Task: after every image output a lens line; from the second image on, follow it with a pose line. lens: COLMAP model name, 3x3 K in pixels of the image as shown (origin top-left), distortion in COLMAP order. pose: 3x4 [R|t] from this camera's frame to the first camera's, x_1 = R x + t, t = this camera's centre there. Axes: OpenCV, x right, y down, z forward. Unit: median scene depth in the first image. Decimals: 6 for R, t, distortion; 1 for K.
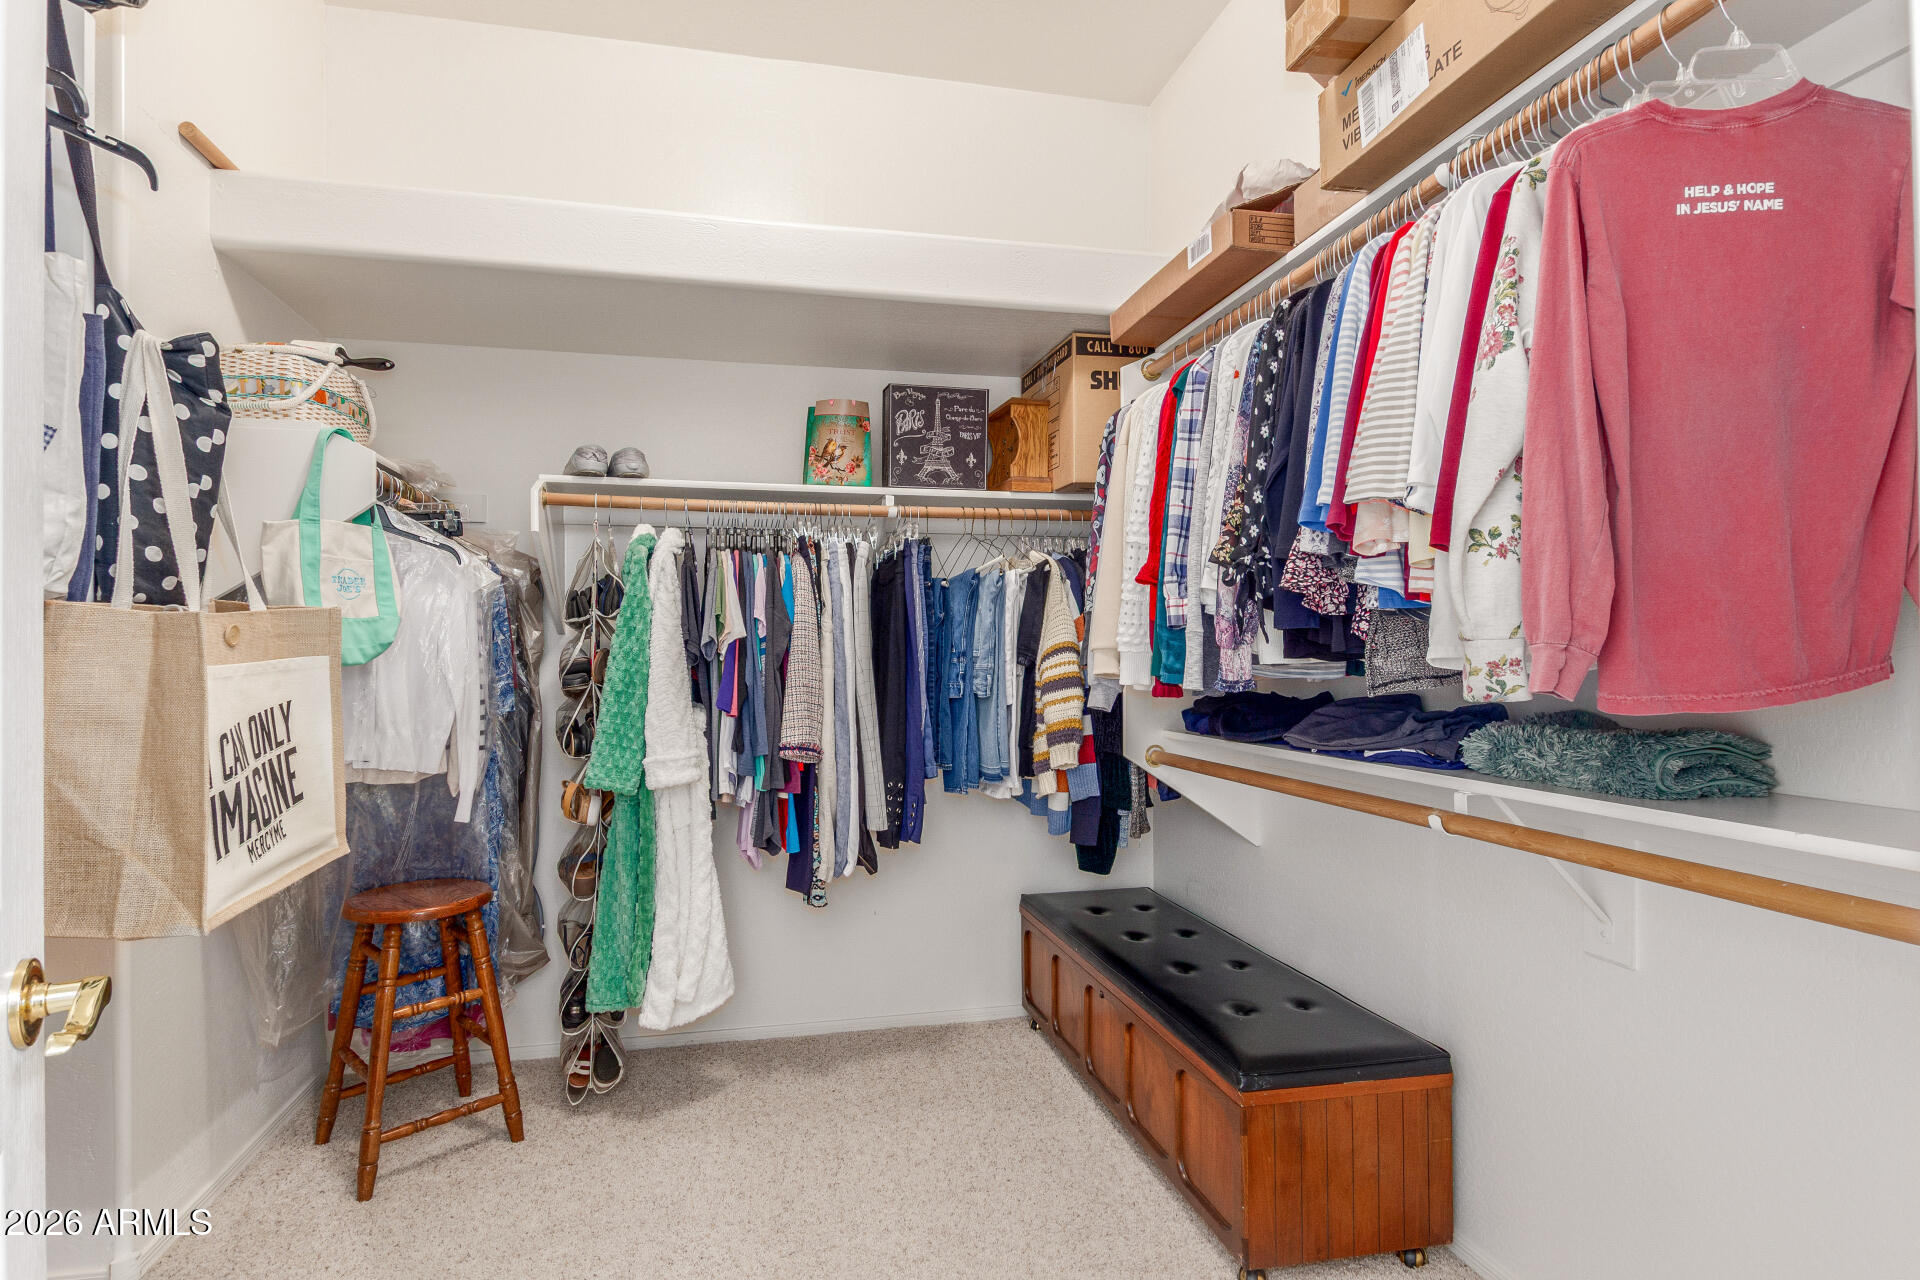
lens RADIAL K [[889.8, 0, 955.3], [0, 889.8, 642.2], [0, 0, 1]] dist [0.007688, -0.000472]
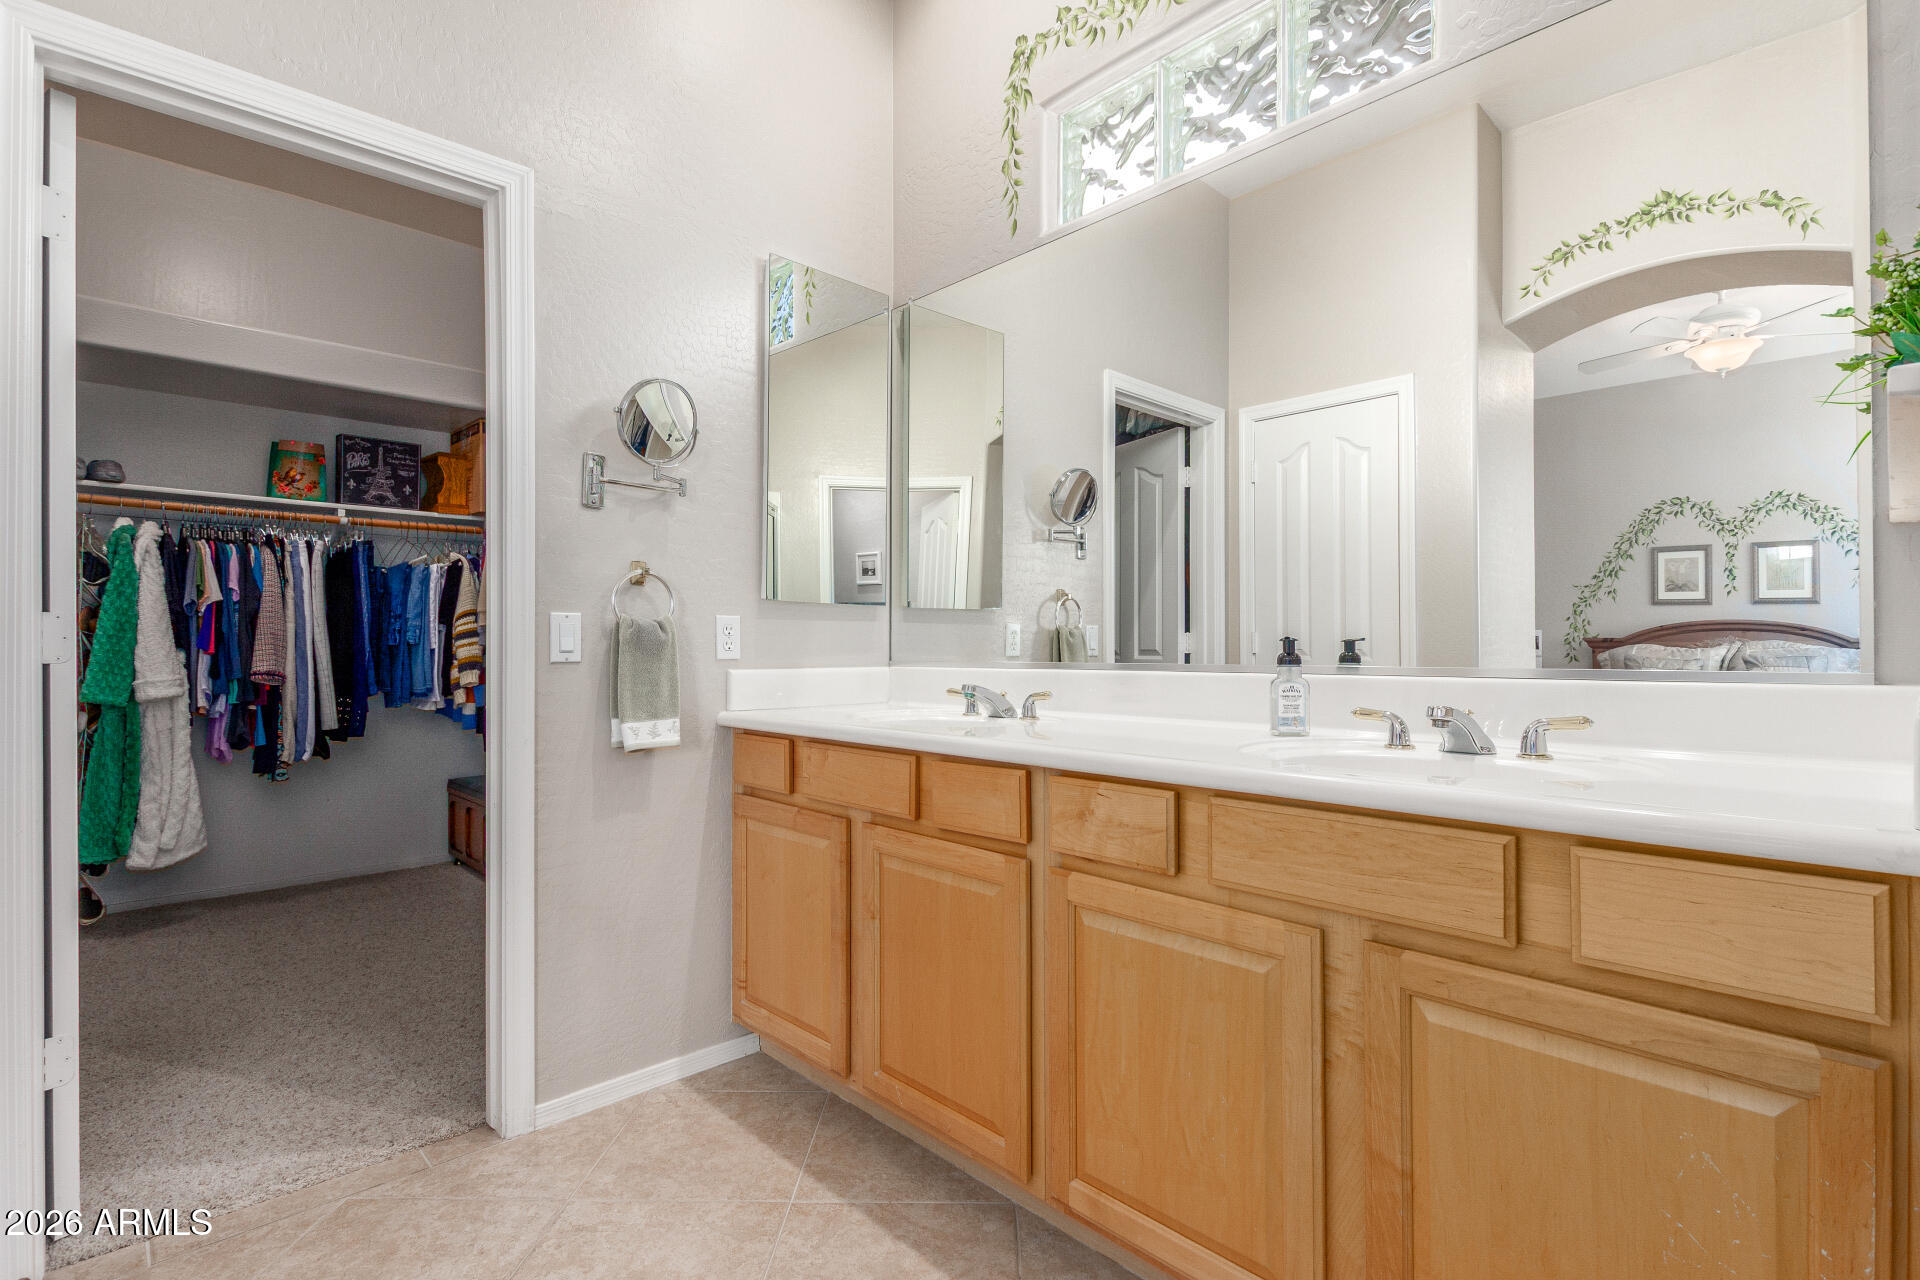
lens RADIAL K [[889.8, 0, 968.8], [0, 889.8, 644.1], [0, 0, 1]] dist [0.007688, -0.000472]
pose [[0.864464, 0.005038, 0.502669, 0.088795], [-0.012587, 0.999853, 0.011626, 0.032187], [-0.502537, -0.016377, 0.864401, -0.873813]]
